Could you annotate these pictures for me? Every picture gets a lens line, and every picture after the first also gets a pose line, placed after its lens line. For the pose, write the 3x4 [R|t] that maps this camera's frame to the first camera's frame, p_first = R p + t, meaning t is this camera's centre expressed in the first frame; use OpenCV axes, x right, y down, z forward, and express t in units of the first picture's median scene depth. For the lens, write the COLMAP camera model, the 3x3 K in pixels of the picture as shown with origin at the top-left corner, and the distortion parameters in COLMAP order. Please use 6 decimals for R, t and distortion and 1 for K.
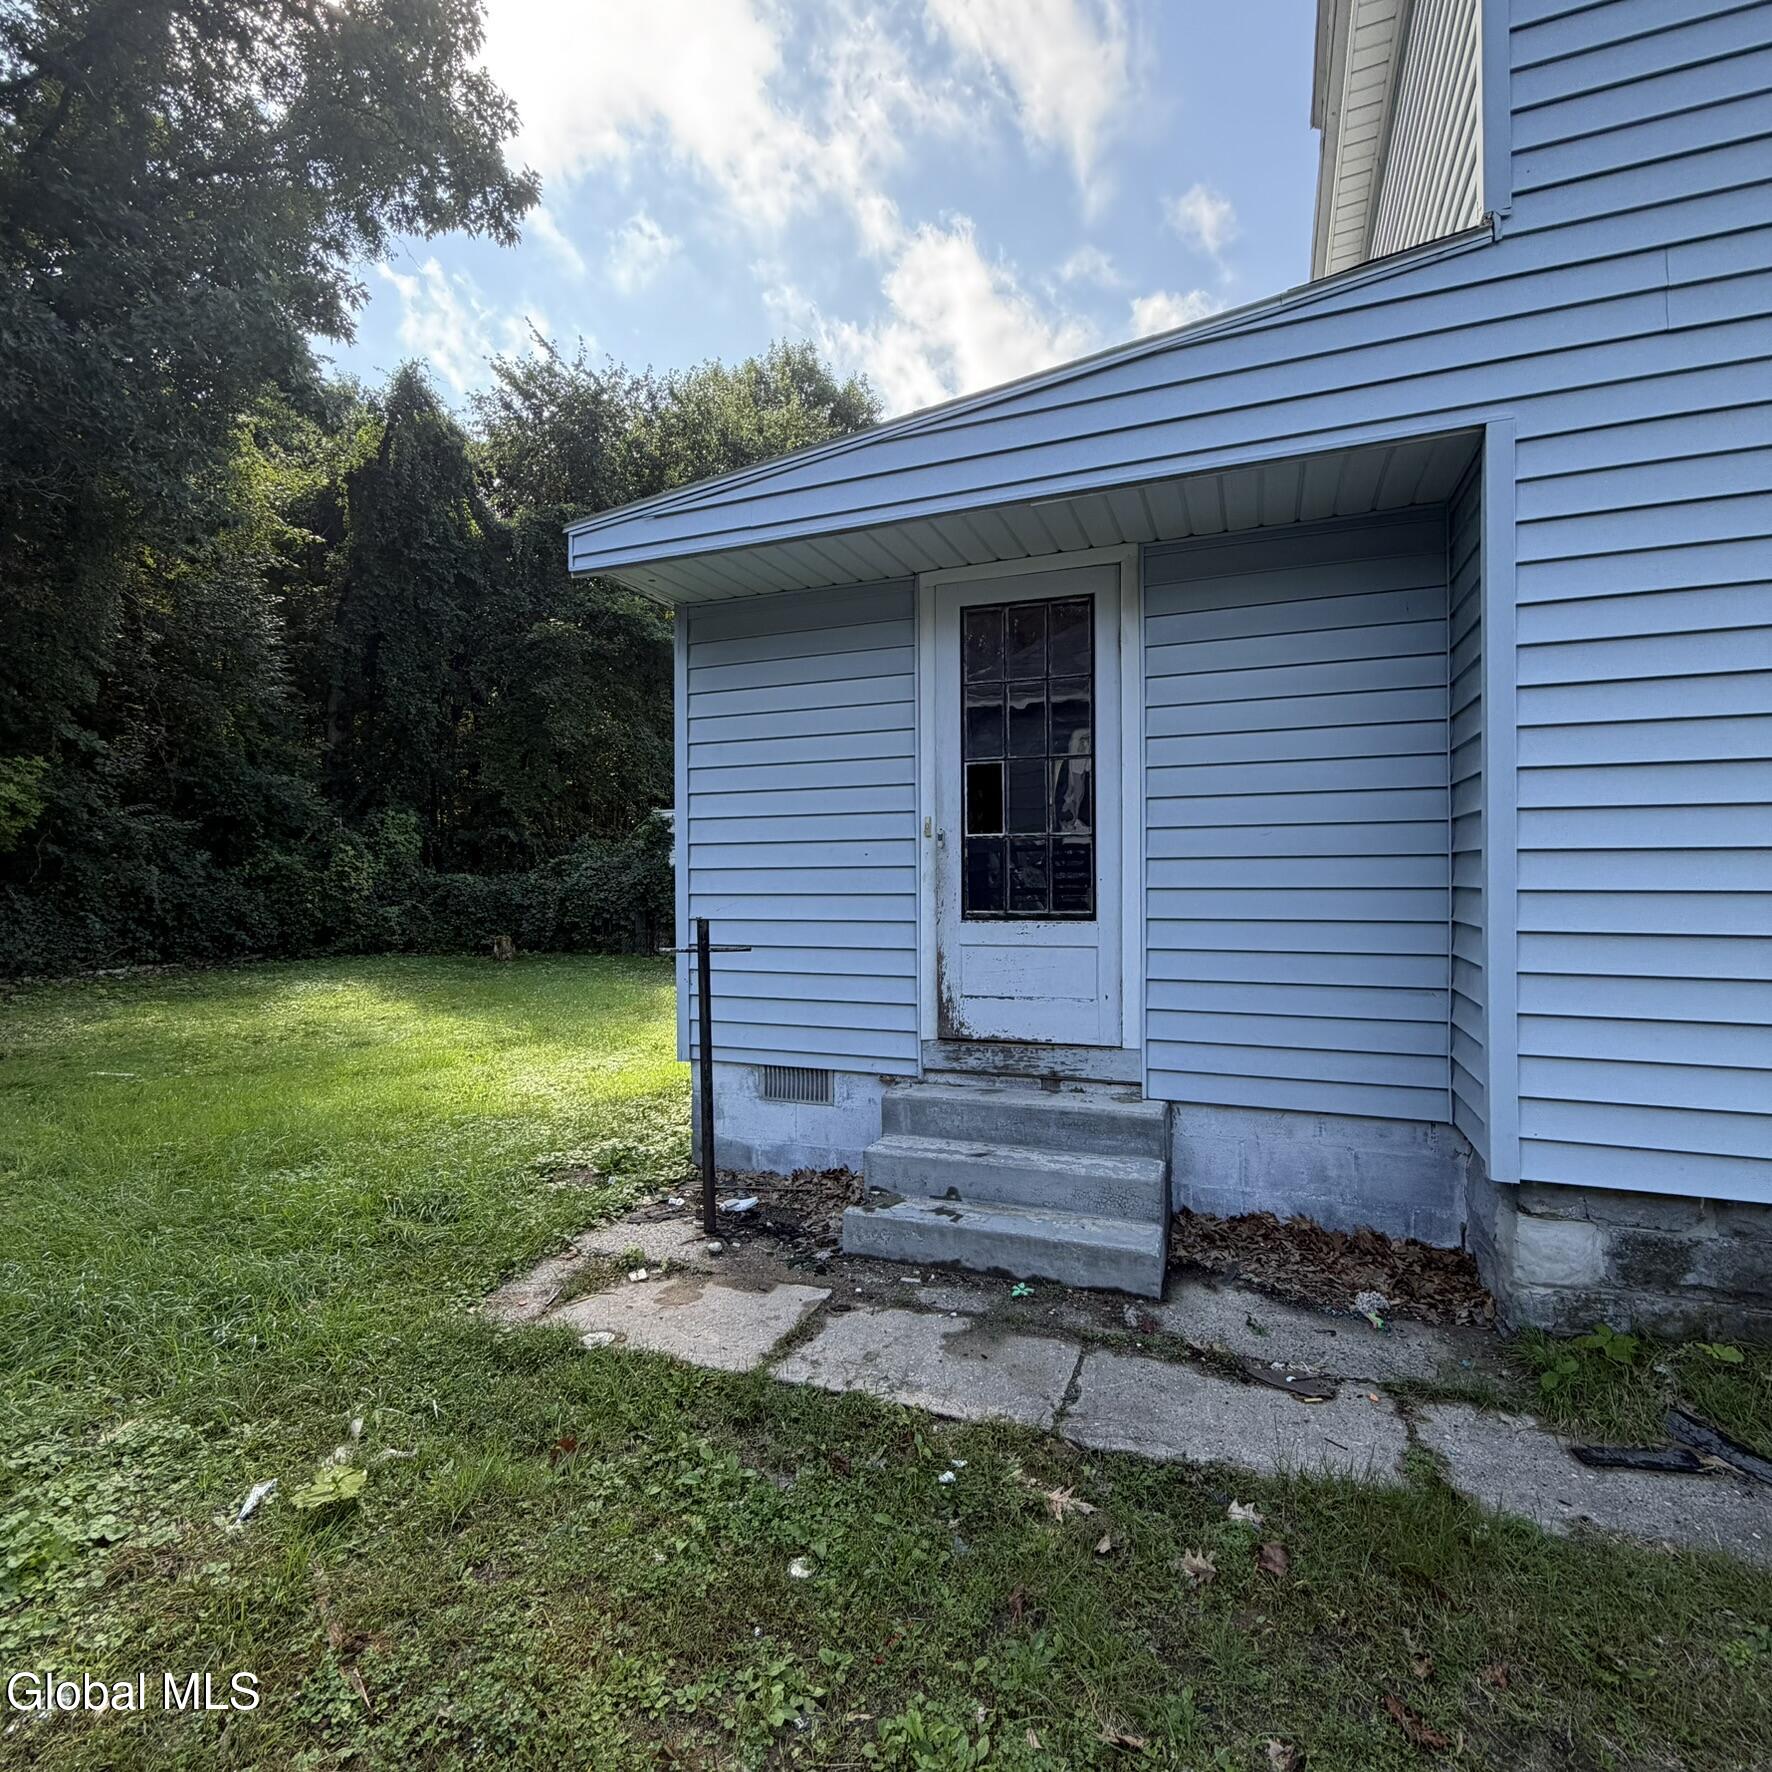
lens RADIAL K [[940.3, 0, 889.8], [0, 940.3, 877.5], [0, 0, 1]] dist [-0.003352, 0.000972]
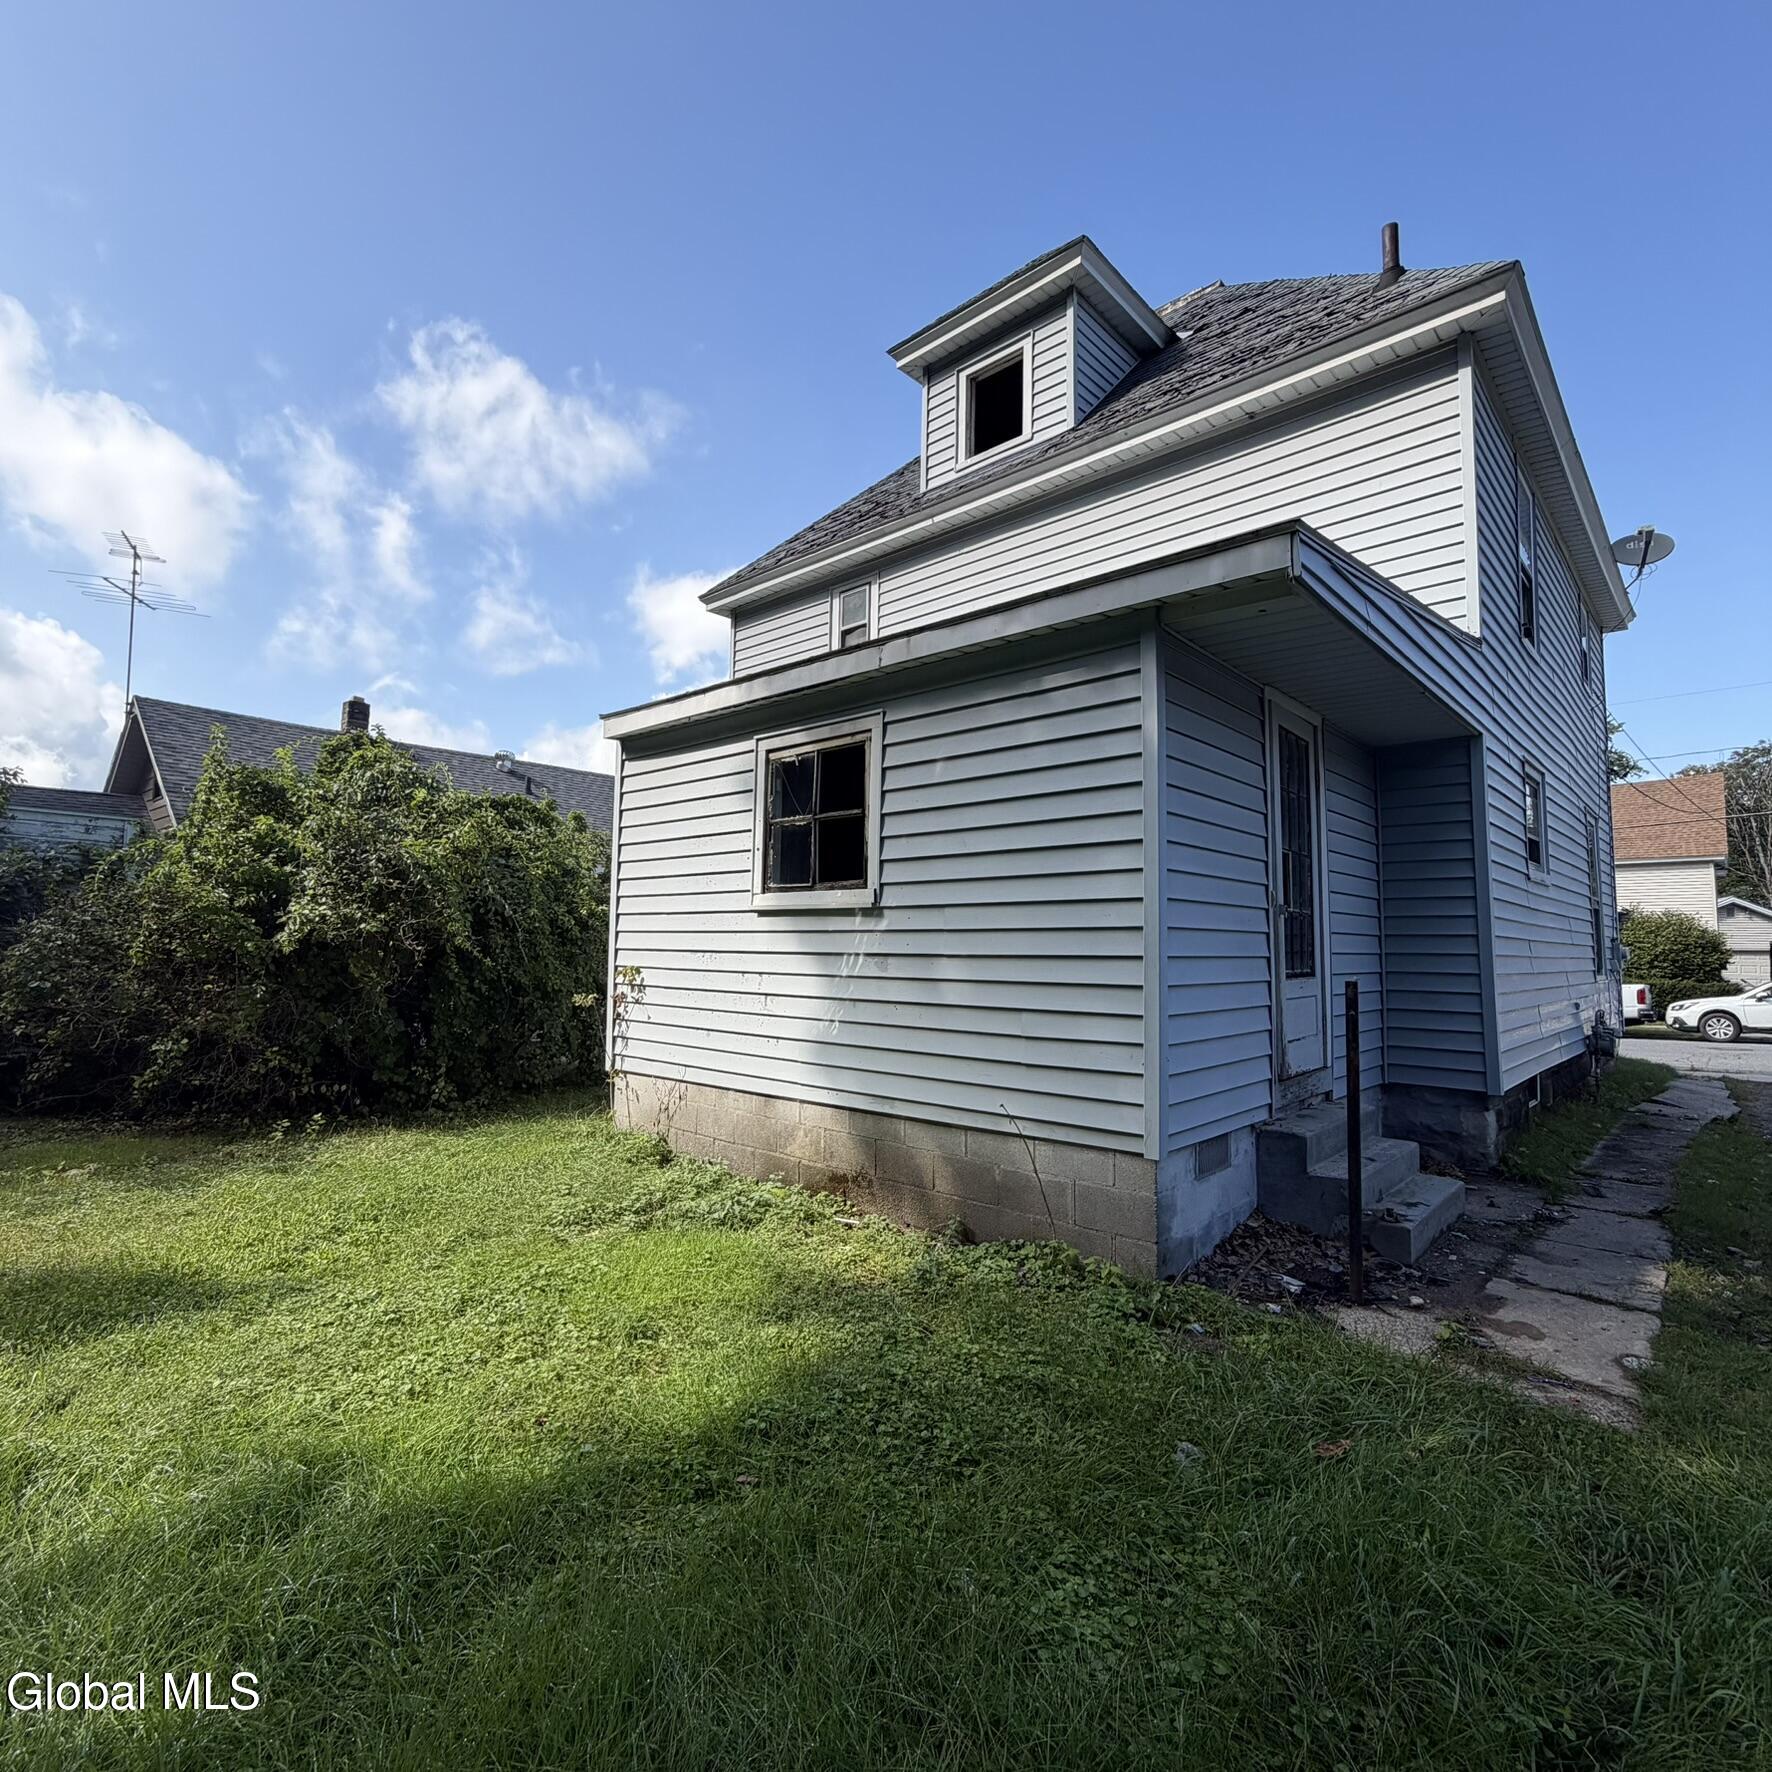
lens RADIAL K [[943.5, 0, 880.8], [0, 943.5, 882.9], [0, 0, 1]] dist [0.000085, 0.000078]
pose [[0.357314, 0.078655, 0.930666, -0.349672], [-0.011404, 0.996741, -0.079860, 0.008520], [-0.933915, 0.017922, 0.357047, 0.298037]]
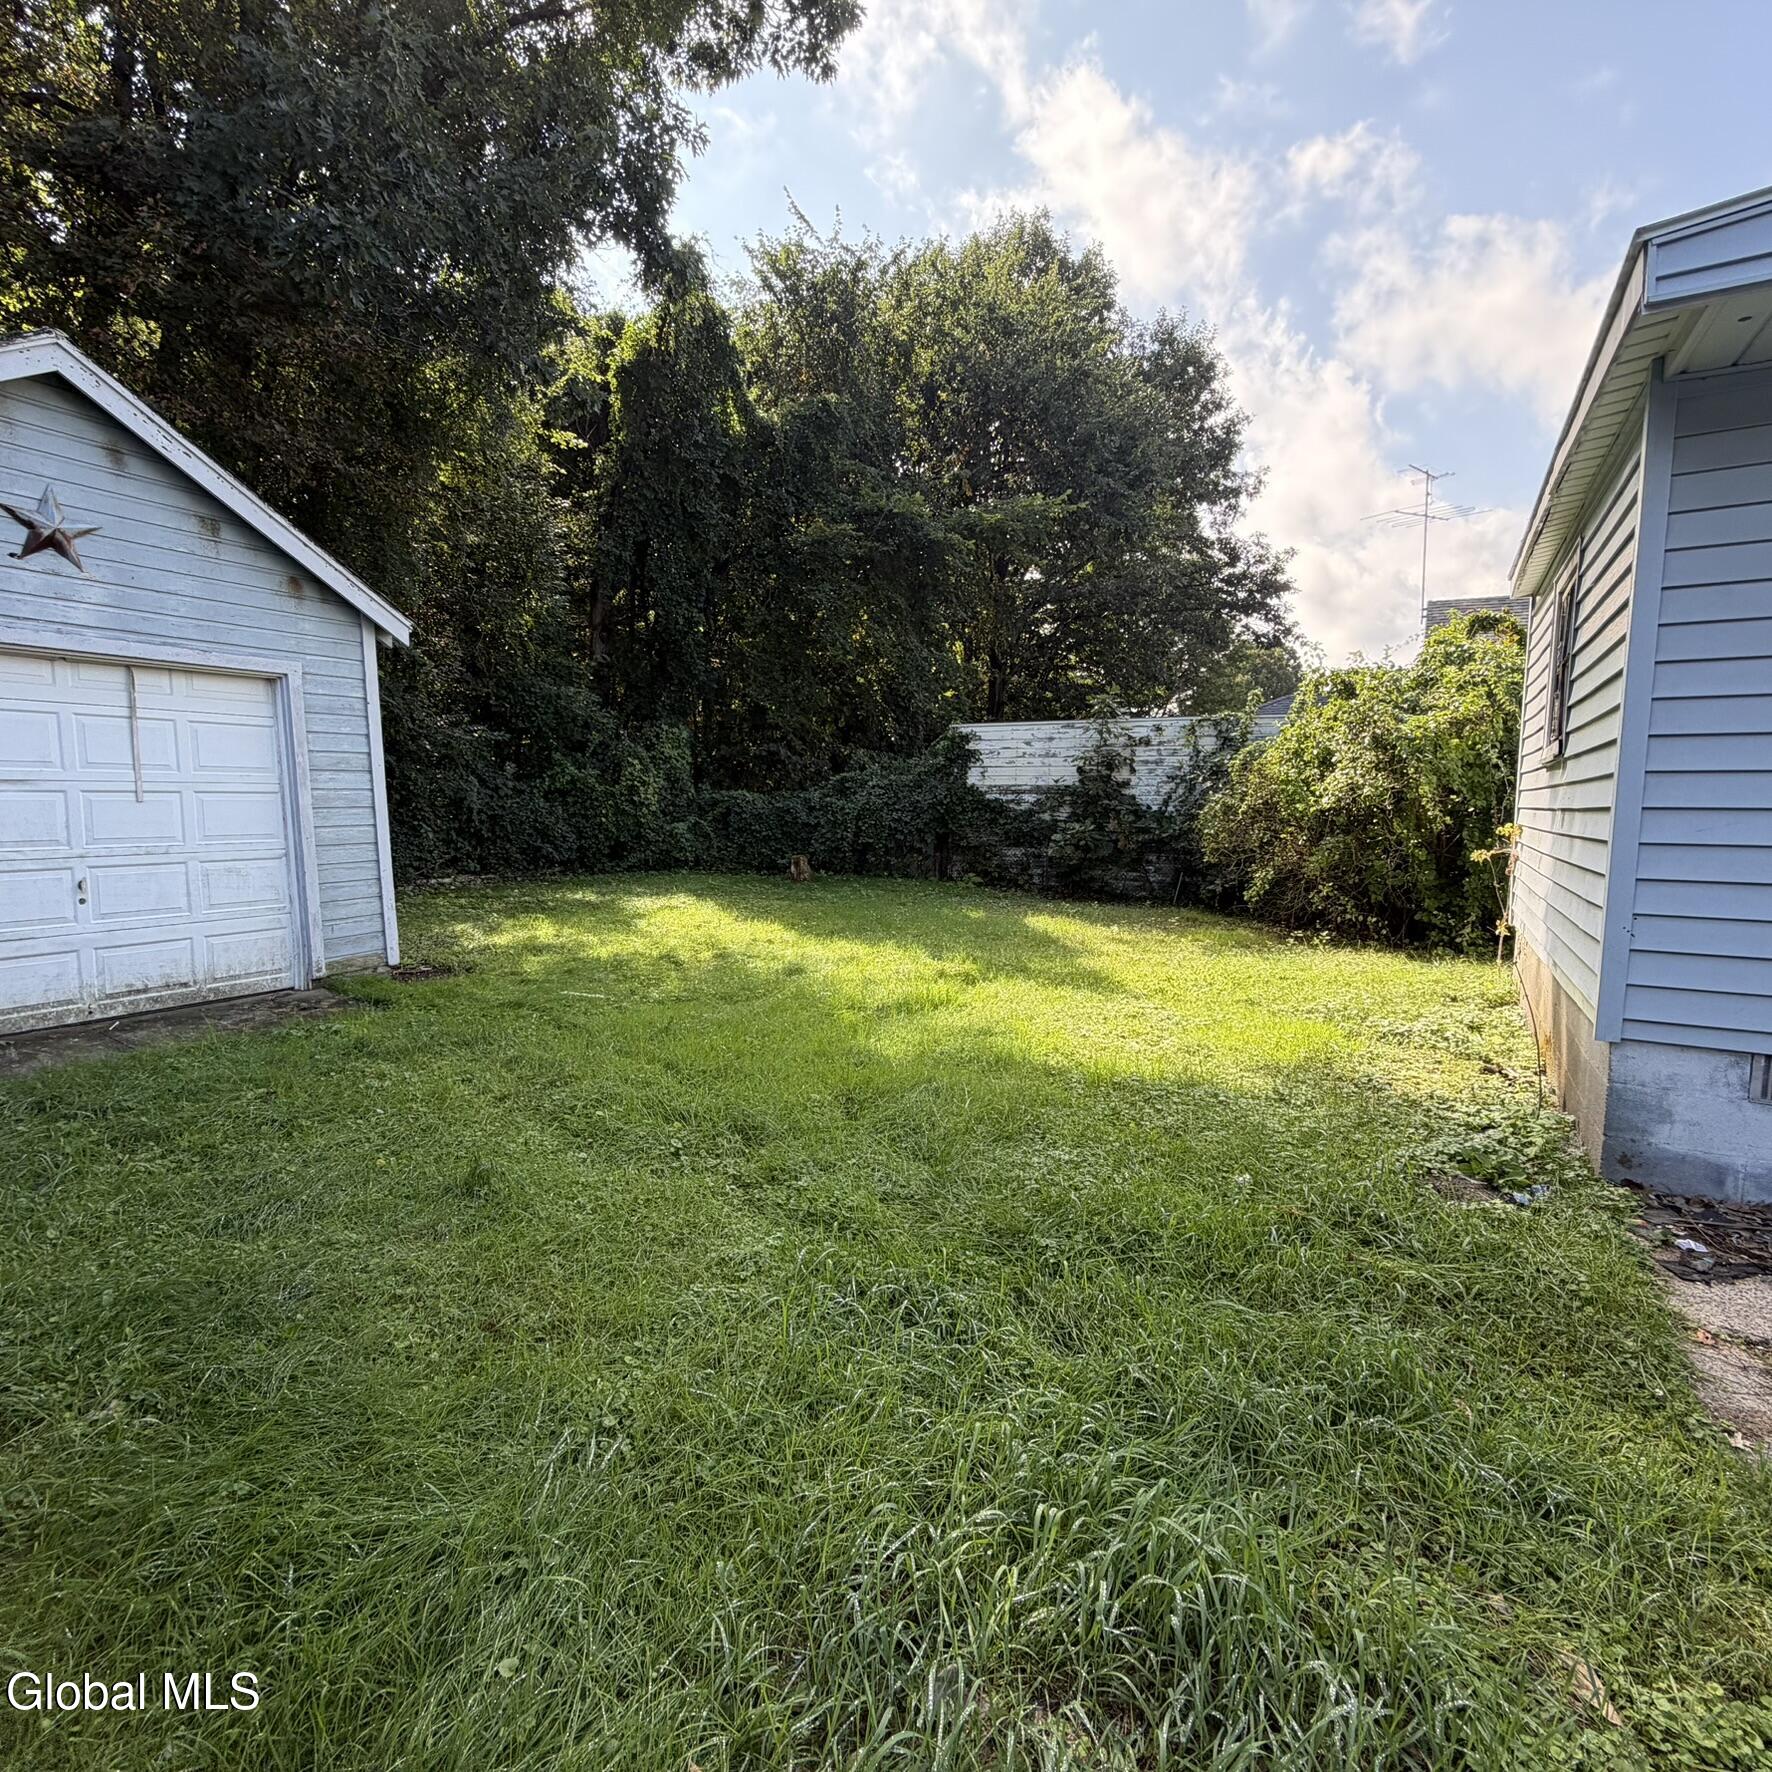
lens RADIAL K [[943.5, 0, 880.8], [0, 943.5, 882.9], [0, 0, 1]] dist [0.000085, 0.000078]
pose [[0.988751, 0.030620, -0.146404, -0.214348], [-0.018333, 0.996251, 0.084548, 0.007922], [0.148444, -0.080913, 0.985605, 0.069981]]
